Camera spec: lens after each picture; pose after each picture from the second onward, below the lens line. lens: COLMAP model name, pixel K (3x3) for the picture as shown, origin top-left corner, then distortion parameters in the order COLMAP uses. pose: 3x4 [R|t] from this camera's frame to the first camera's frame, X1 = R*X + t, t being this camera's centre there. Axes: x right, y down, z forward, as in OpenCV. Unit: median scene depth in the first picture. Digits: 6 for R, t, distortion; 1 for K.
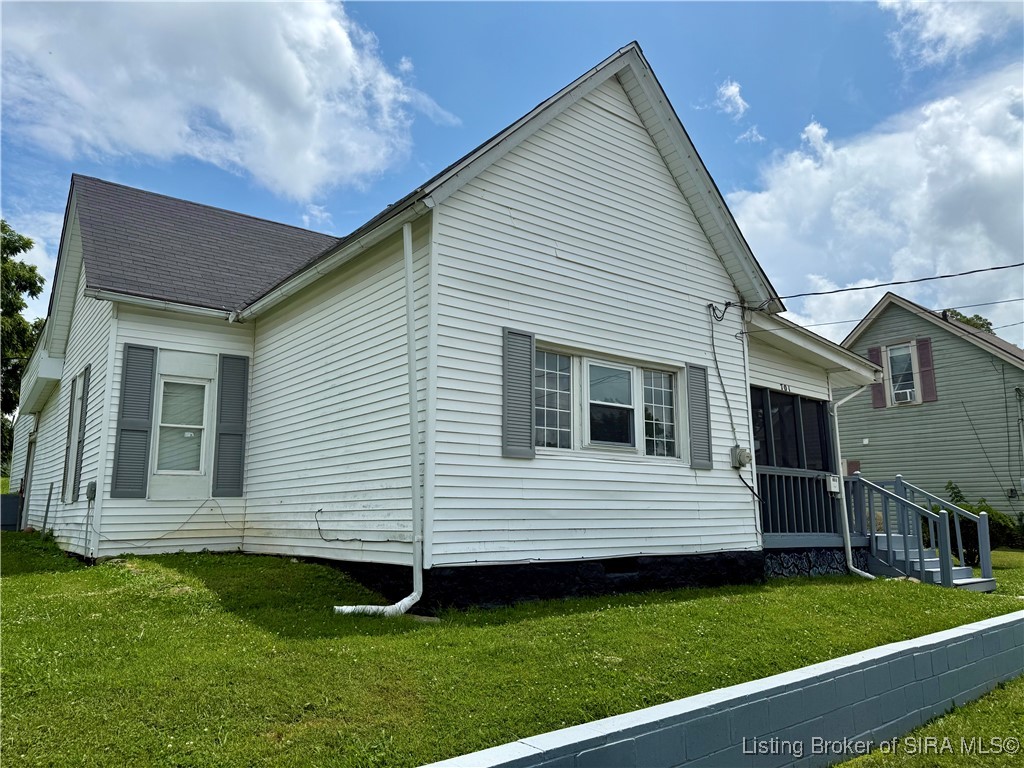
lens RADIAL K [[732.5, 0, 515.5], [0, 732.5, 378.5], [0, 0, 1]] dist [0.051176, -0.056417]
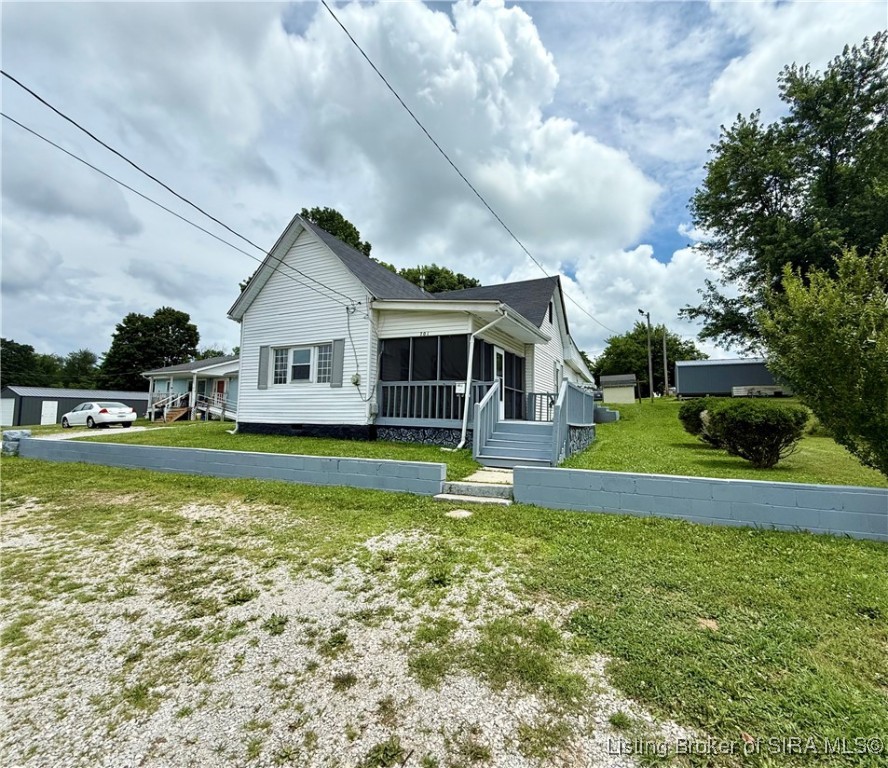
lens RADIAL K [[414.4, 0, 457.1], [0, 414.4, 389.6], [0, 0, 1]] dist [-0.015977, -0.001224]
pose [[0.443921, -0.059051, -0.894118, 1.379531], [0.145918, 0.989271, 0.007112, 0.159076], [0.884105, -0.133625, 0.447775, 0.698770]]
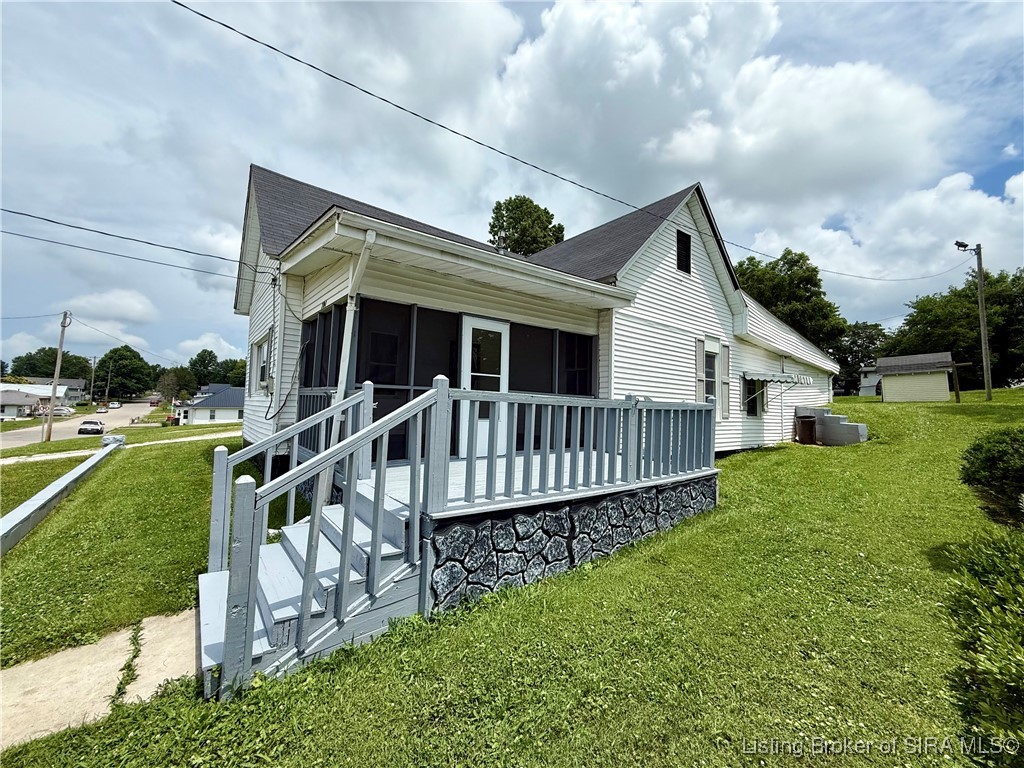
lens RADIAL K [[408.8, 0, 514.8], [0, 408.8, 382.9], [0, 0, 1]] dist [-0.000895, -0.000064]
pose [[0.000394, -0.058362, -0.998295, 0.997492], [0.154860, 0.986256, -0.057597, 0.204584], [0.987936, -0.154574, 0.009427, 1.369339]]
